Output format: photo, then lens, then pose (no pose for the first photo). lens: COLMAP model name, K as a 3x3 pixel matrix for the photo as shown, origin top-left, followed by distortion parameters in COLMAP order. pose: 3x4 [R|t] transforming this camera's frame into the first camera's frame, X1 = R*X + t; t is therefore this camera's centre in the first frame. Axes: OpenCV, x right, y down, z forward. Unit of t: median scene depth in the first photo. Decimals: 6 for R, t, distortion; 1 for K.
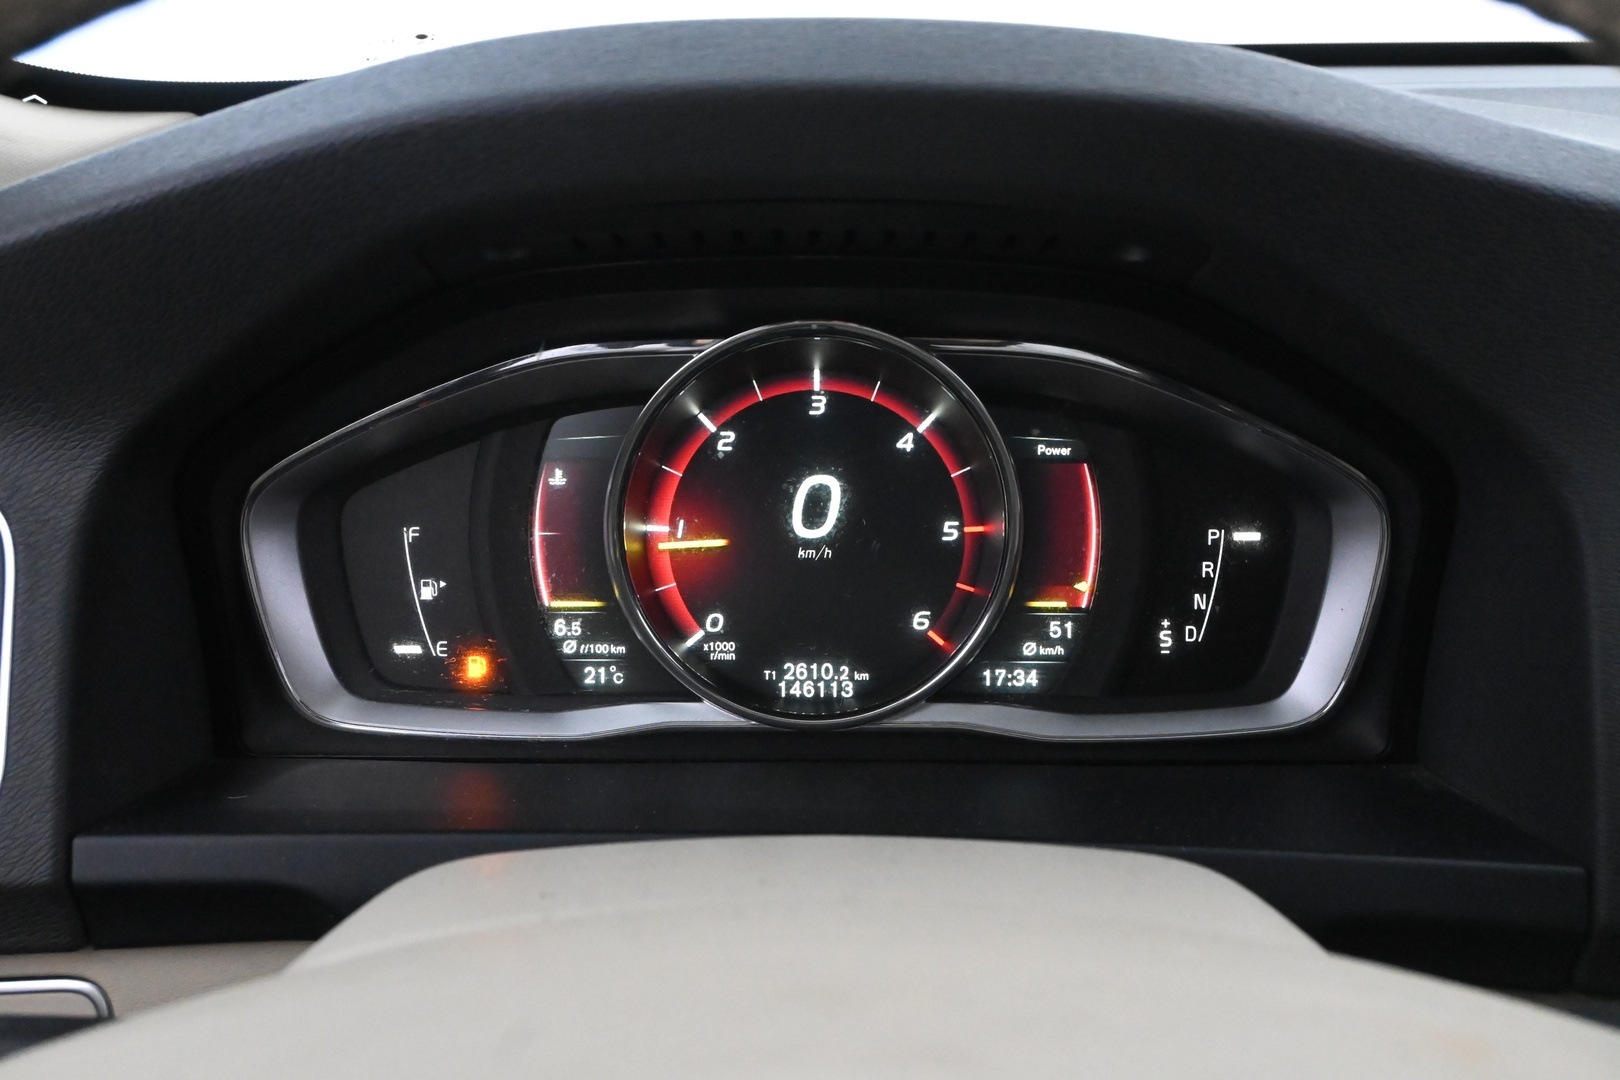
lens RADIAL K [[1495.8, 0, 804.8], [0, 1495.8, 544.8], [0, 0, 1]] dist [0.007278, -0.000505]
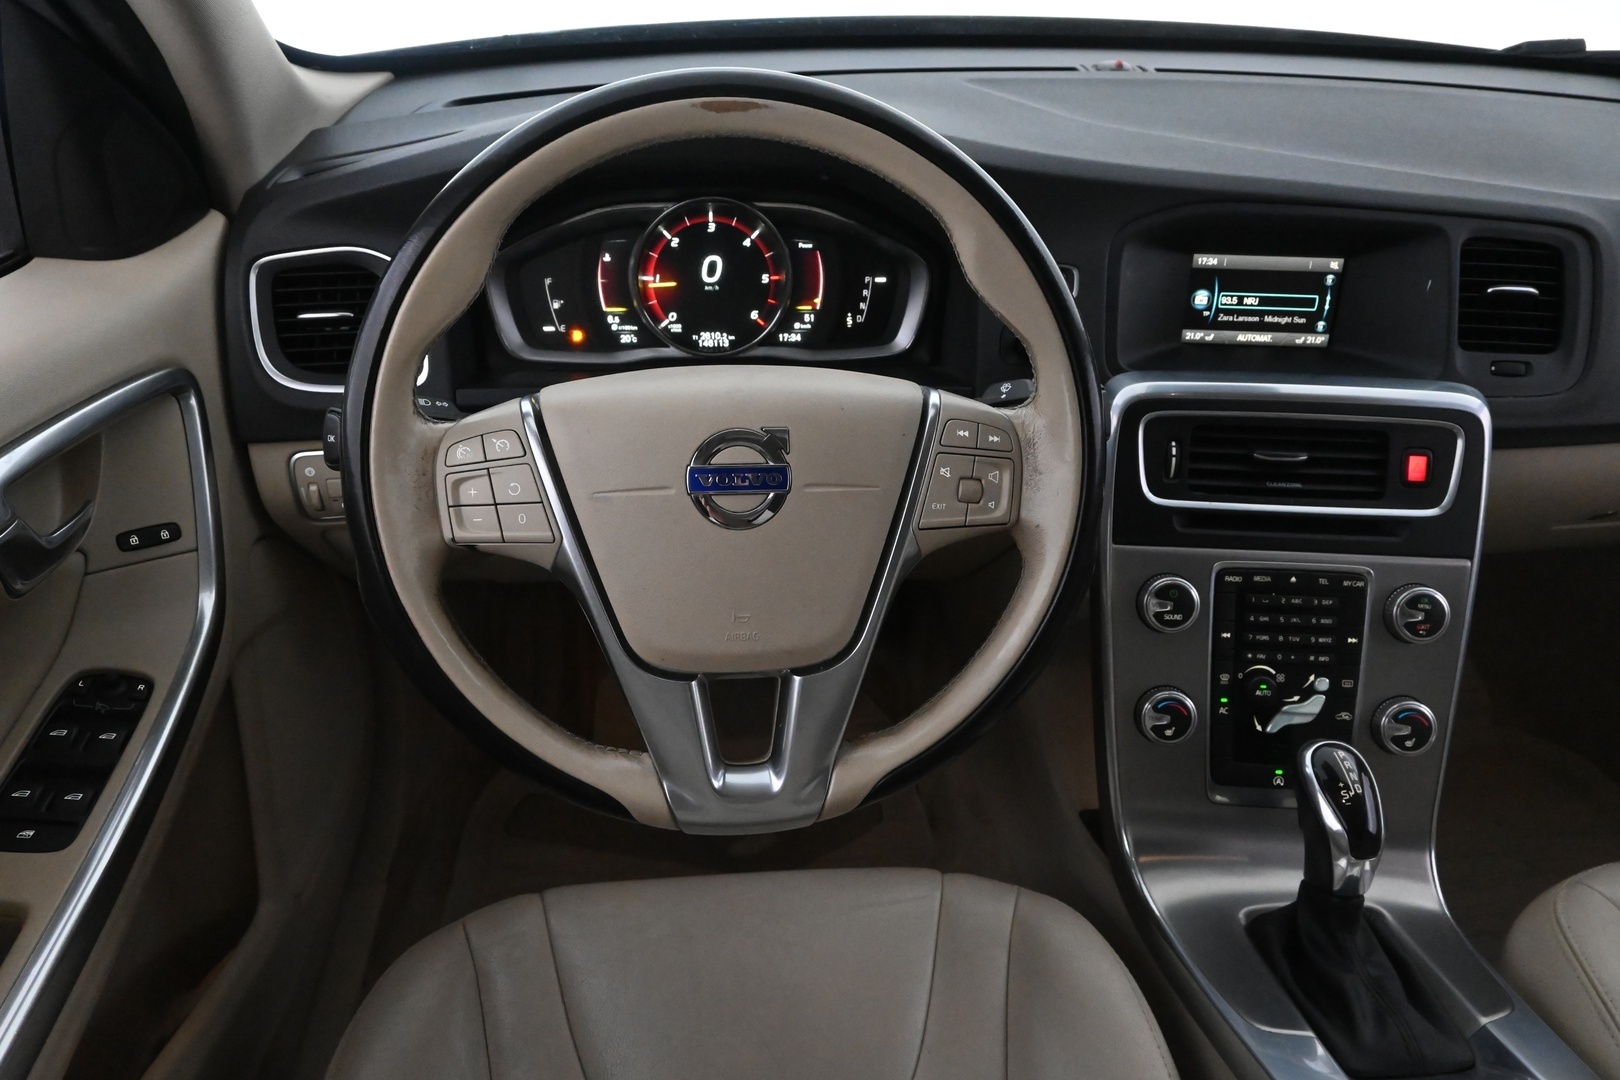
lens RADIAL K [[1098.9, 0, 809.3], [0, 1098.9, 532.5], [0, 0, 1]] dist [-0.002115, -0.004120]
pose [[0.992820, -0.033535, 0.114817, -0.056425], [0.009125, 0.978331, 0.206844, 0.027099], [-0.119265, -0.204311, 0.971613, -0.899735]]
